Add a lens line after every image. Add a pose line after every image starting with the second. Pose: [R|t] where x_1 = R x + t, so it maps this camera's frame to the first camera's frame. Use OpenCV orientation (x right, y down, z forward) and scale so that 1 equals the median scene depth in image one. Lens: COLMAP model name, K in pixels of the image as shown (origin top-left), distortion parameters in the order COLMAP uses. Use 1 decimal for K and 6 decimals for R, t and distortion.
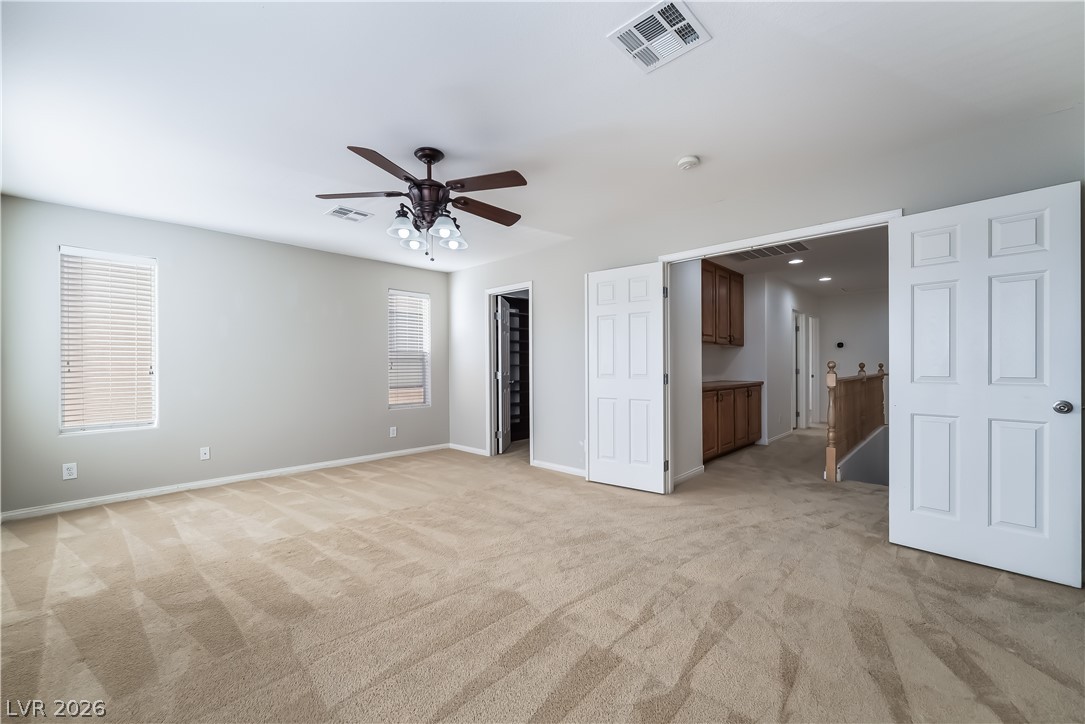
lens RADIAL K [[431.2, 0, 543.2], [0, 431.2, 365.3], [0, 0, 1]] dist [0.000219, 0.000345]
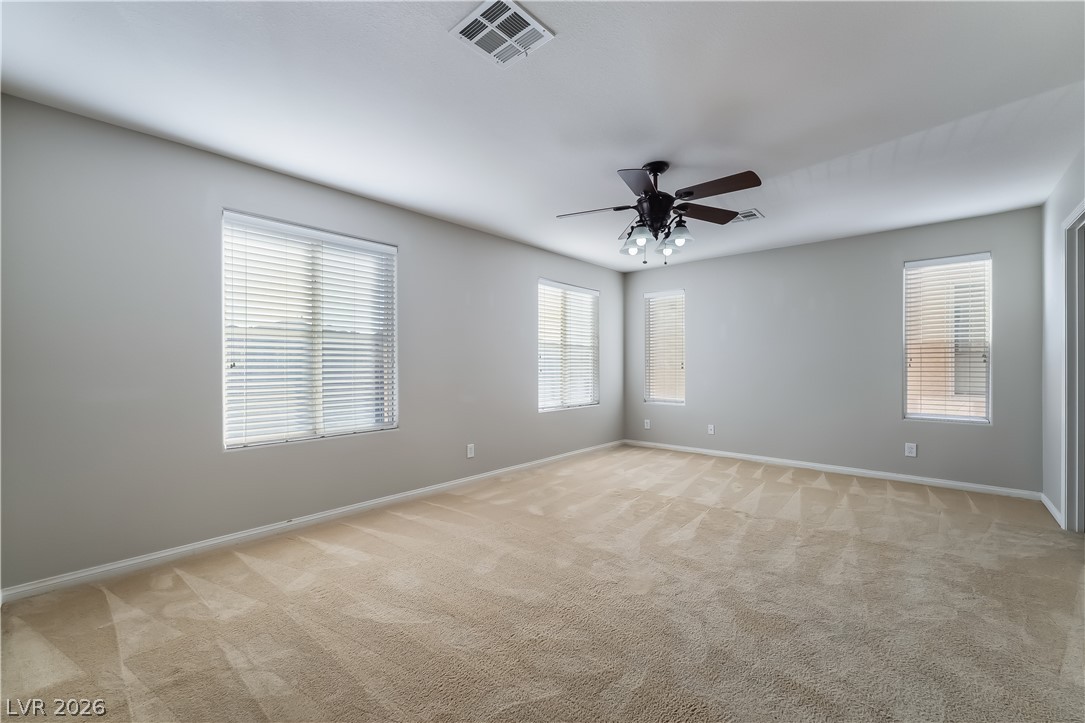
lens RADIAL K [[431.2, 0, 543.2], [0, 431.2, 364.8], [0, 0, 1]] dist [0.000219, 0.000345]
pose [[0.049351, 0.002625, -0.998778, 0.635637], [0.003498, 0.999990, 0.002801, 0.001415], [0.998775, -0.003632, 0.049342, 0.534237]]
